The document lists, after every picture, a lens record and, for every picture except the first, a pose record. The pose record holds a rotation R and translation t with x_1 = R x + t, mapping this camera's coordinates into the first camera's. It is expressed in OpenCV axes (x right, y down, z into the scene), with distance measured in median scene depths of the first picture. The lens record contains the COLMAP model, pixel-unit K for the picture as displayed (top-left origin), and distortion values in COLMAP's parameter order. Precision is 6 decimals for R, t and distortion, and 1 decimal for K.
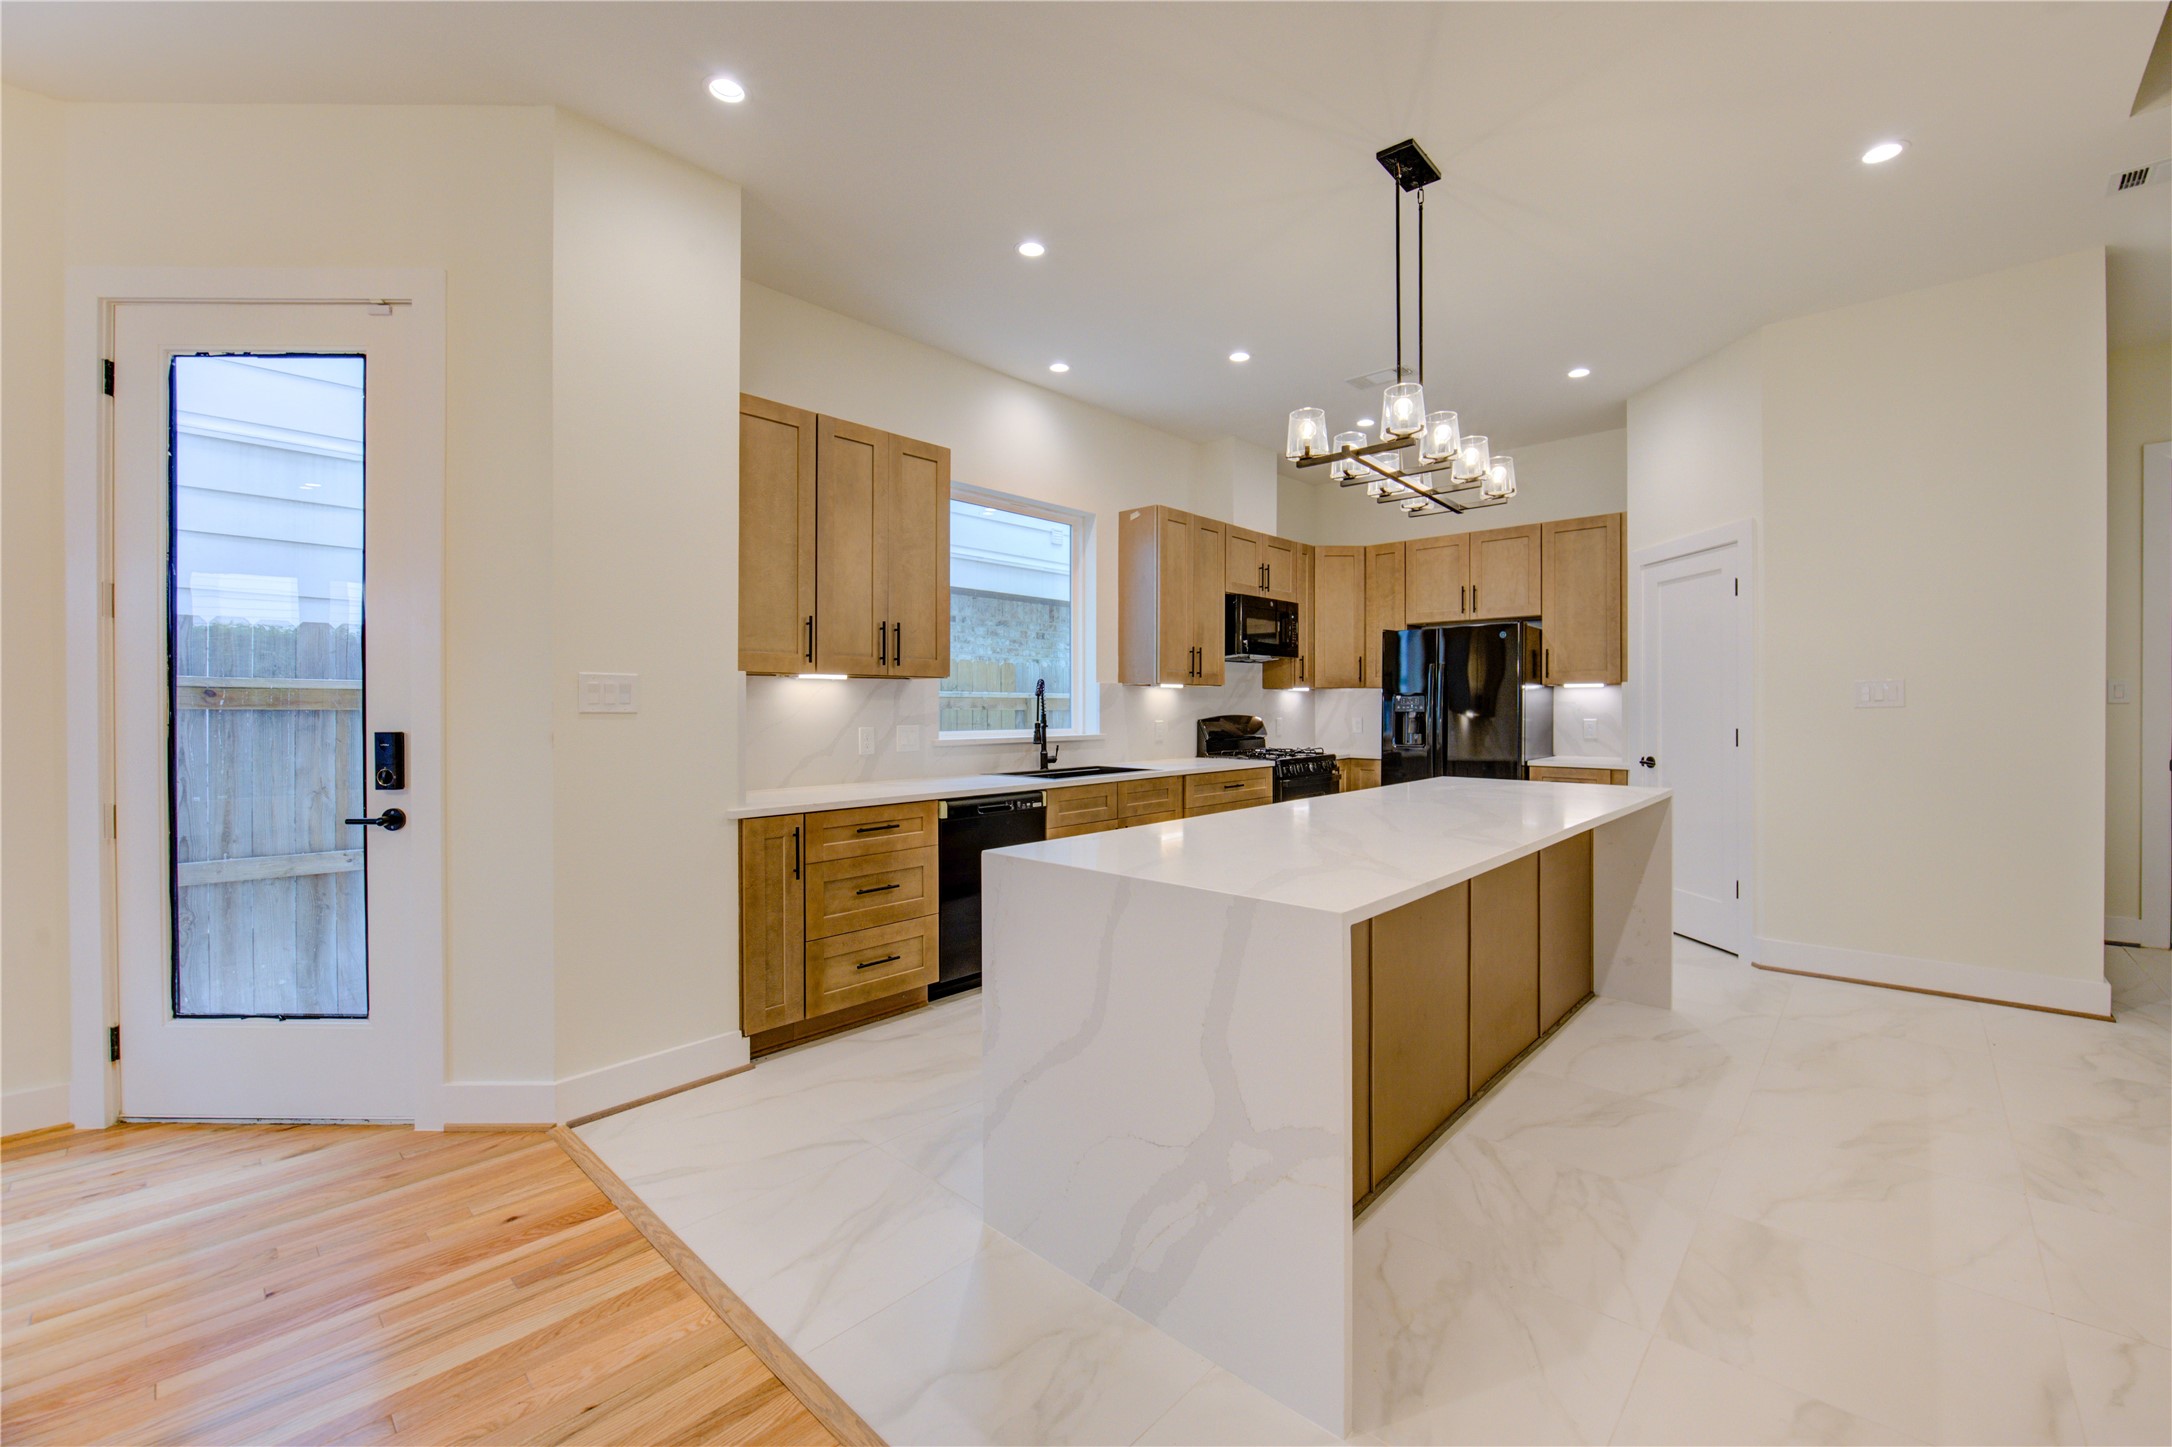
lens RADIAL K [[880.8, 0, 1069.4], [0, 880.8, 695.6], [0, 0, 1]] dist [-0.002433, -0.002022]
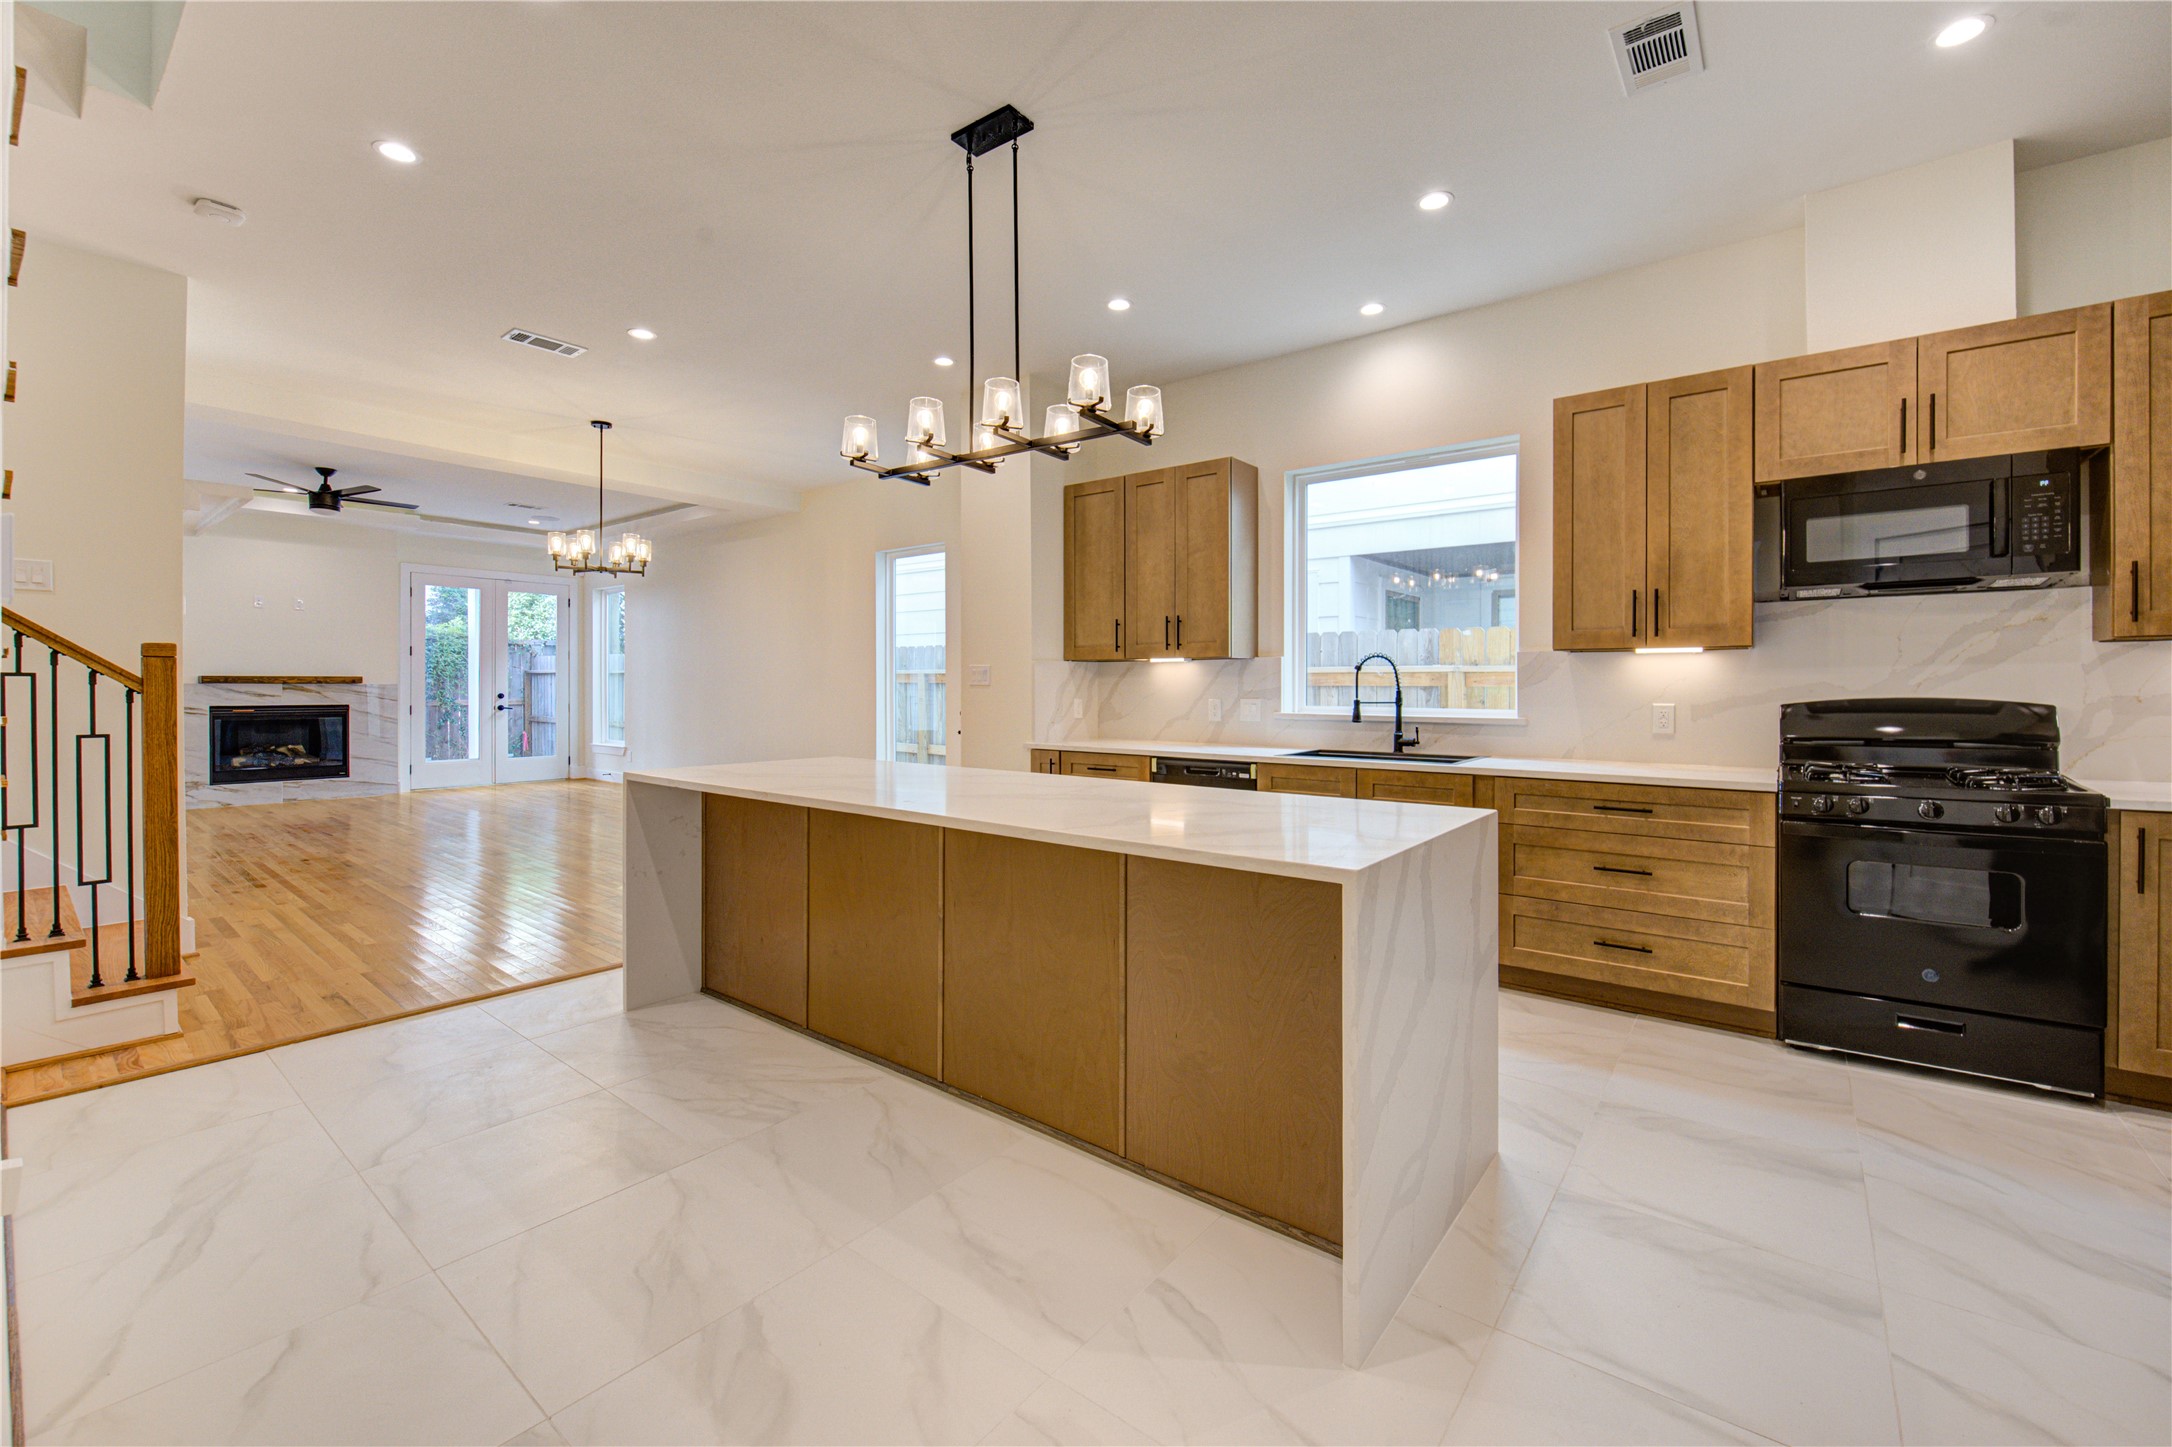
lens RADIAL K [[846.5, 0, 1108.7], [0, 846.5, 679.3], [0, 0, 1]] dist [-0.000149, -0.006175]
pose [[0.119054, -0.006872, -0.992864, 0.896005], [0.009602, 0.999937, -0.005769, 0.012903], [0.992841, -0.008846, 0.119112, 0.682974]]
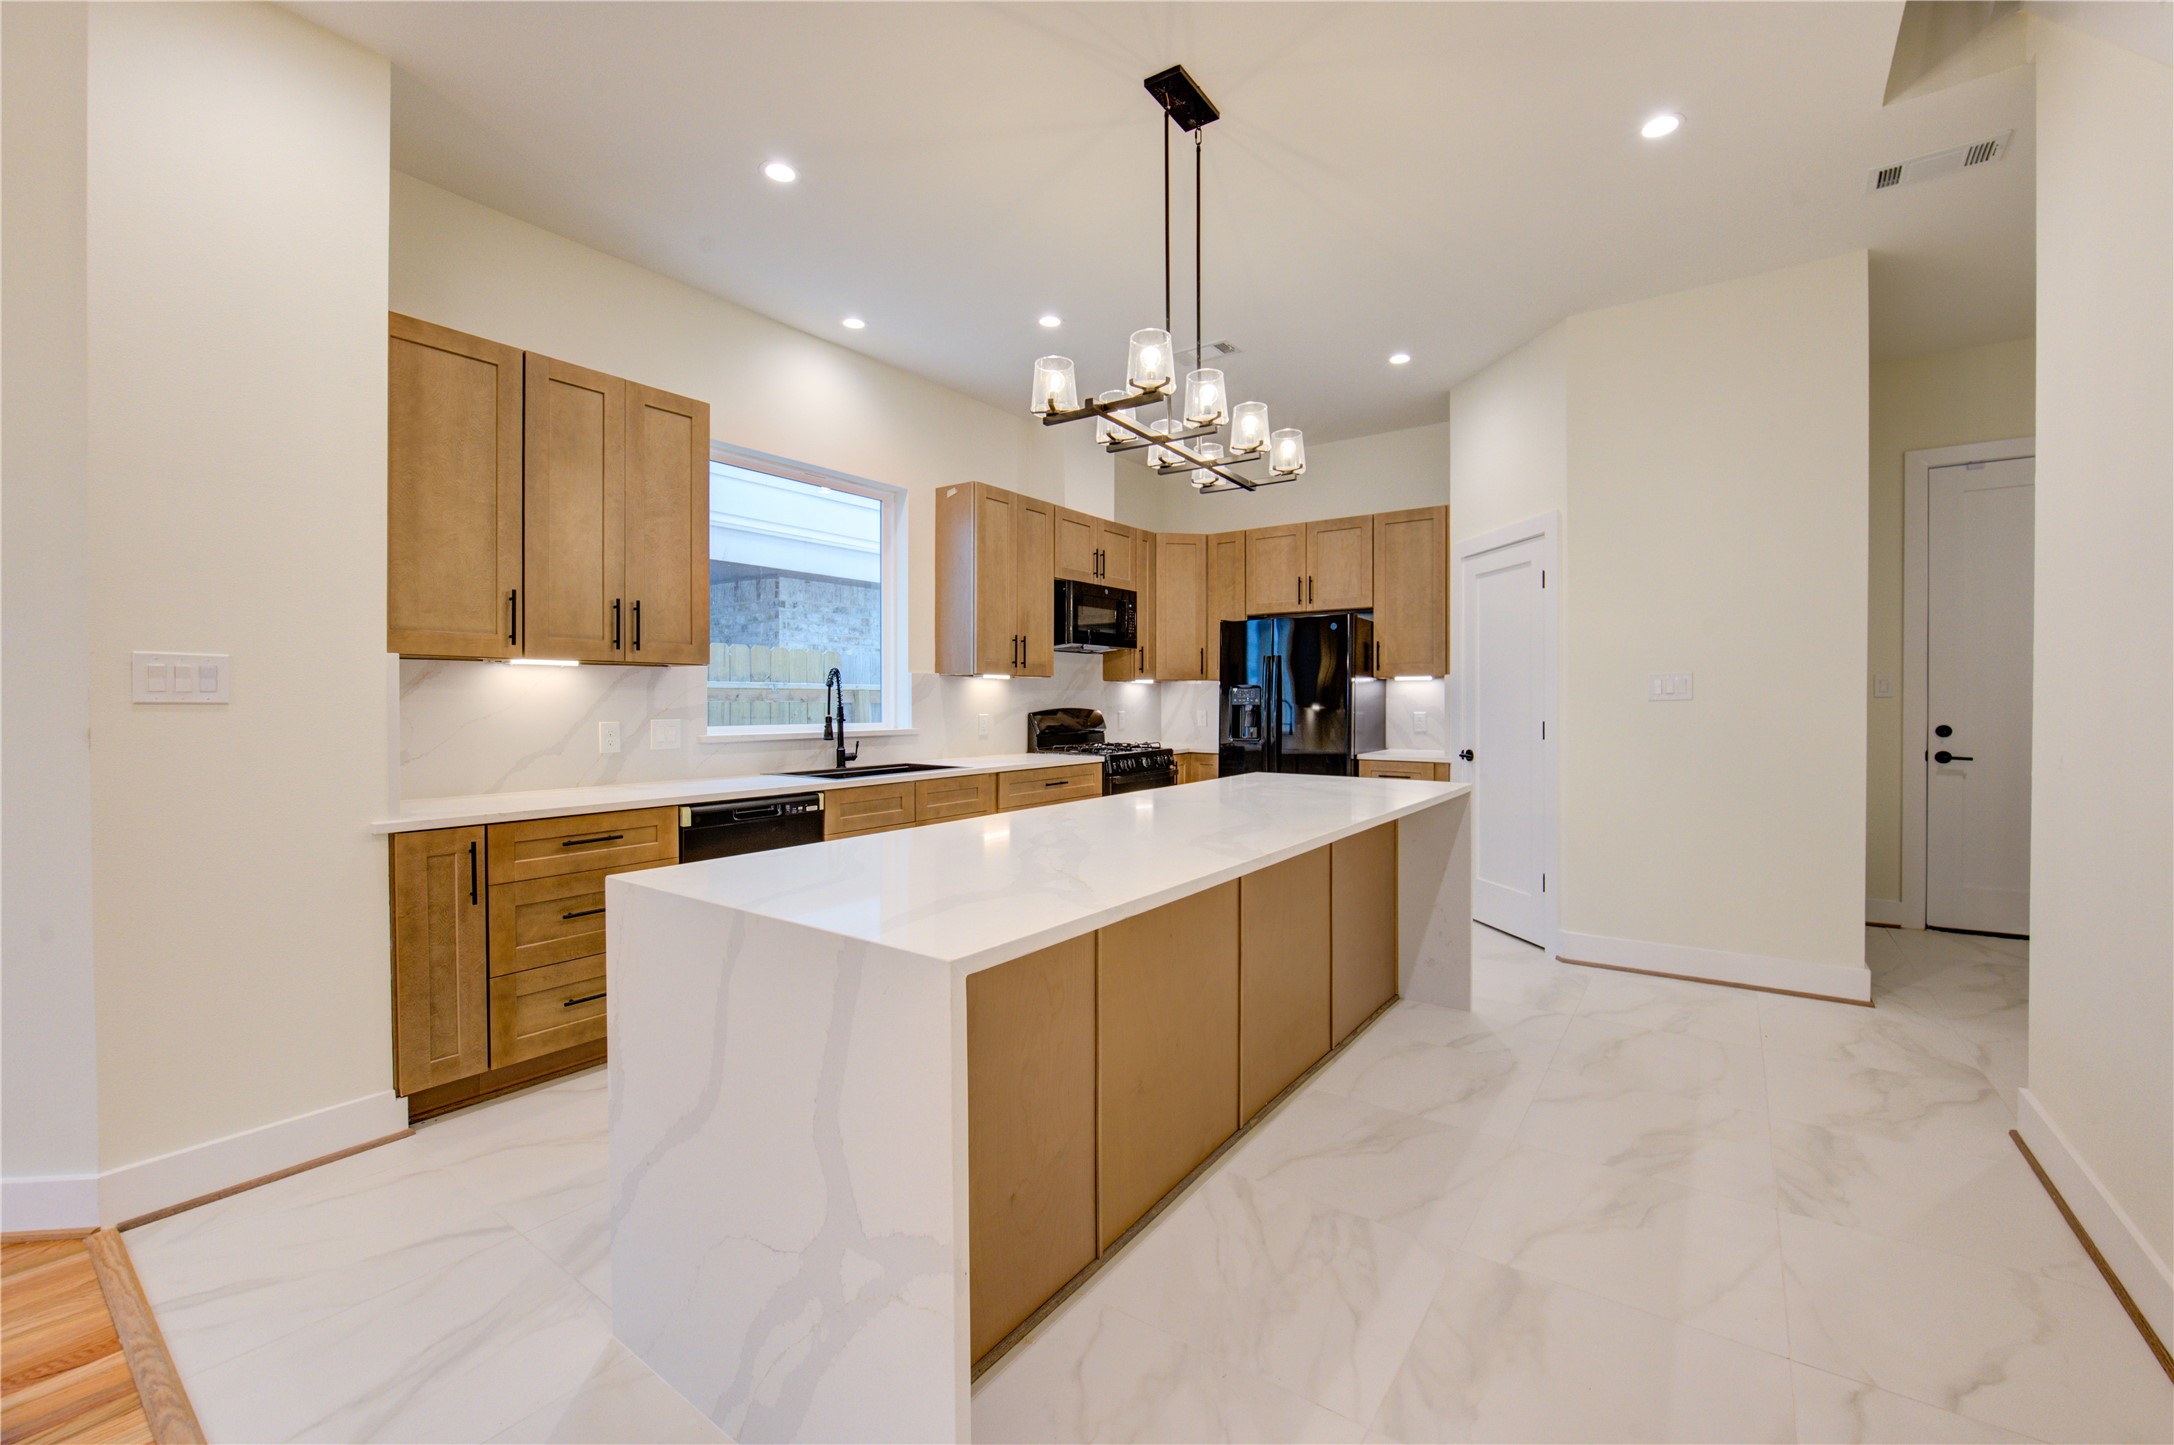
lens RADIAL K [[882.9, 0, 1080.5], [0, 882.9, 689.9], [0, 0, 1]] dist [-0.003161, -0.003772]
pose [[0.992096, 0.003183, 0.125443, 0.114663], [-0.003263, 0.999995, 0.000434, 0.002907], [-0.125441, -0.000840, 0.992101, 0.076238]]
